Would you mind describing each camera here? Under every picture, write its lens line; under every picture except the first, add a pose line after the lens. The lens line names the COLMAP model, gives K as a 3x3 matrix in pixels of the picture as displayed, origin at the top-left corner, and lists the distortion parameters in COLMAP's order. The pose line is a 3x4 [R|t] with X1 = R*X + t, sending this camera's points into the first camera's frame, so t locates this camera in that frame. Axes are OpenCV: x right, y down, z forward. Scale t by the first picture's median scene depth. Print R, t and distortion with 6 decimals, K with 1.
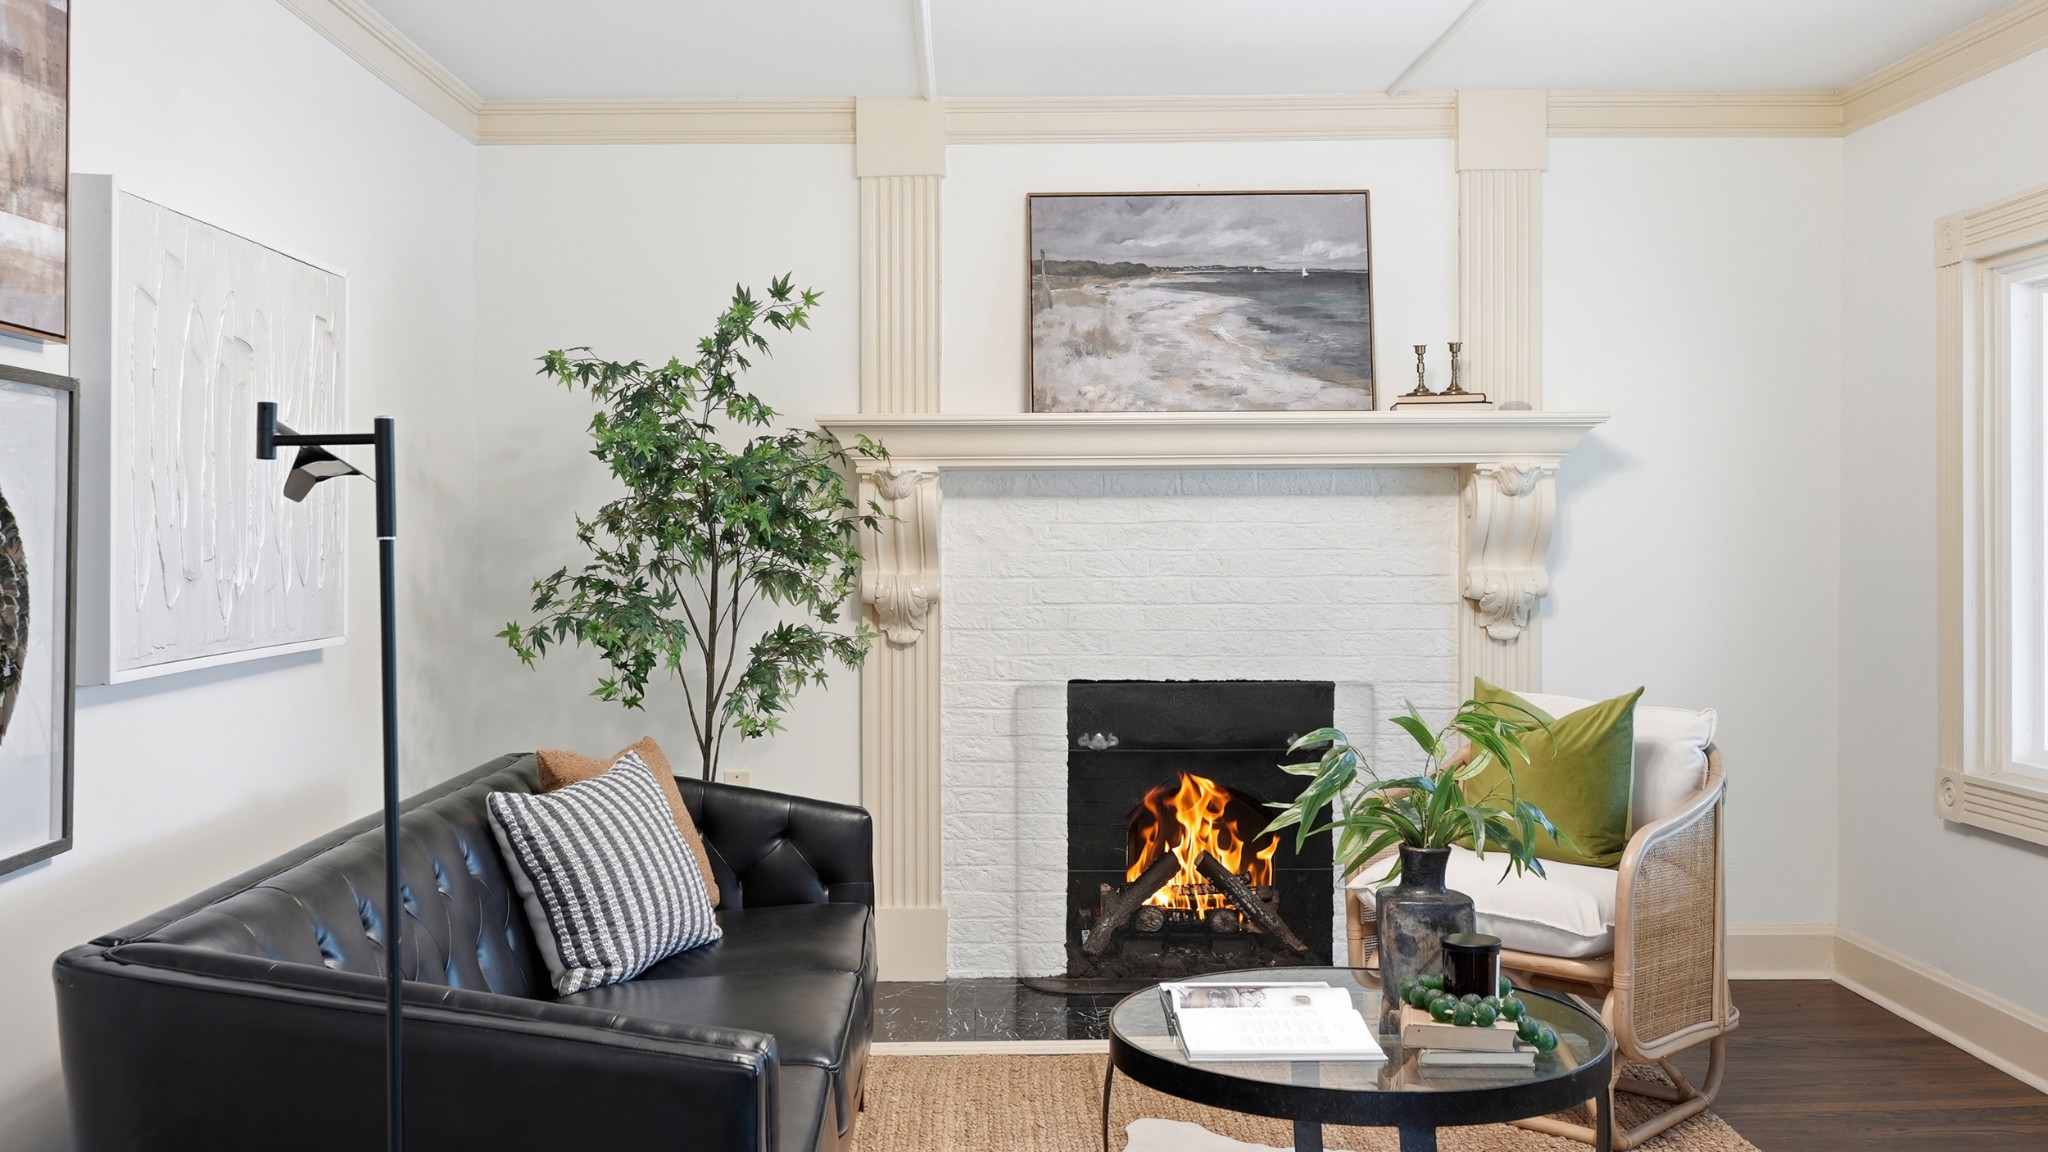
lens RADIAL K [[1706.8, 0, 1028.6], [0, 1706.8, 566.9], [0, 0, 1]] dist [-0.004484, -0.003023]
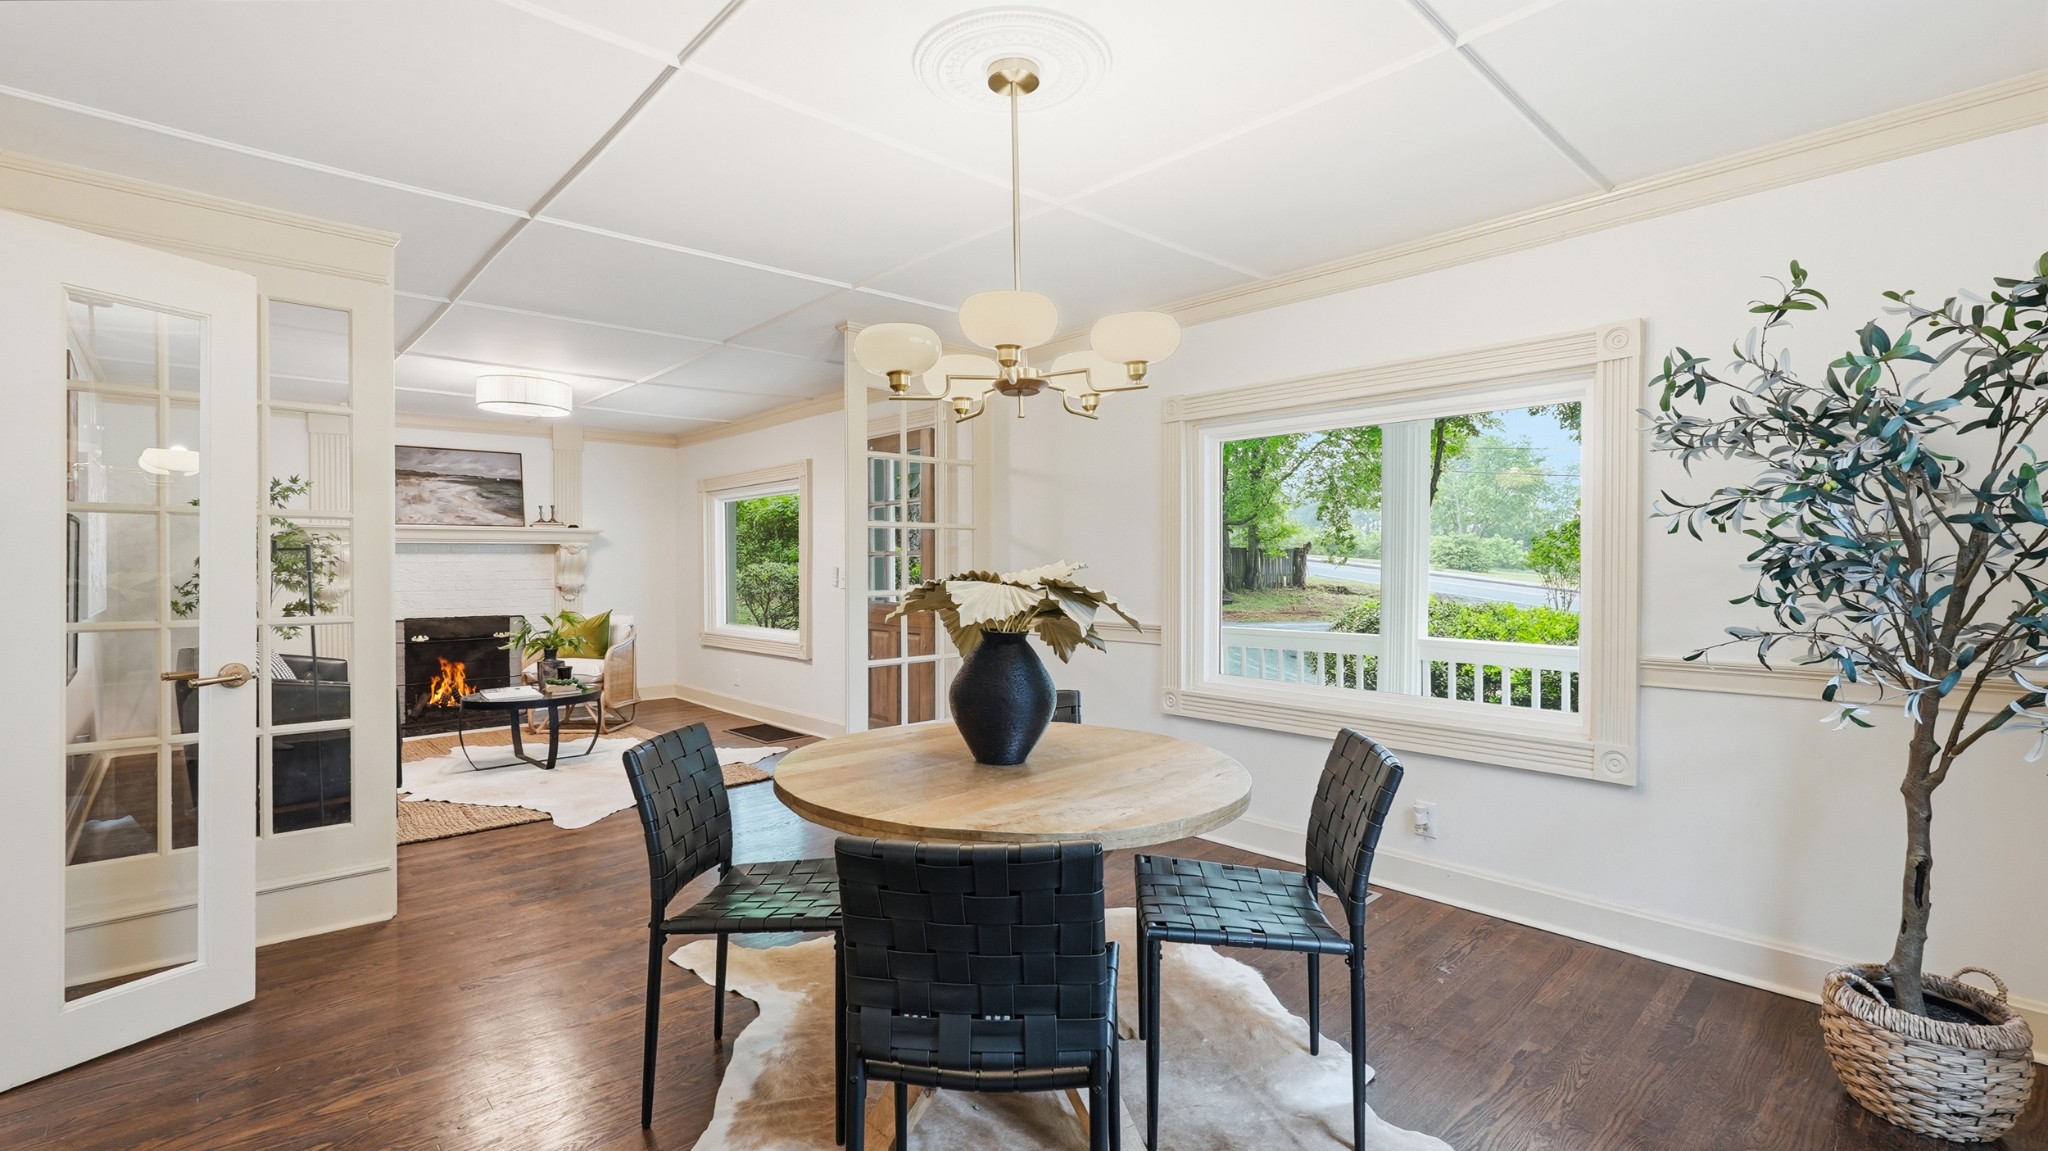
lens RADIAL K [[964.3, 0, 1040.6], [0, 964.3, 569.0], [0, 0, 1]] dist [-0.006595, 0.003967]
pose [[0.741807, -0.003925, 0.670602, -0.270552], [0.009264, 0.999947, -0.004395, 0.001519], [-0.670550, 0.009472, 0.741804, -0.908039]]
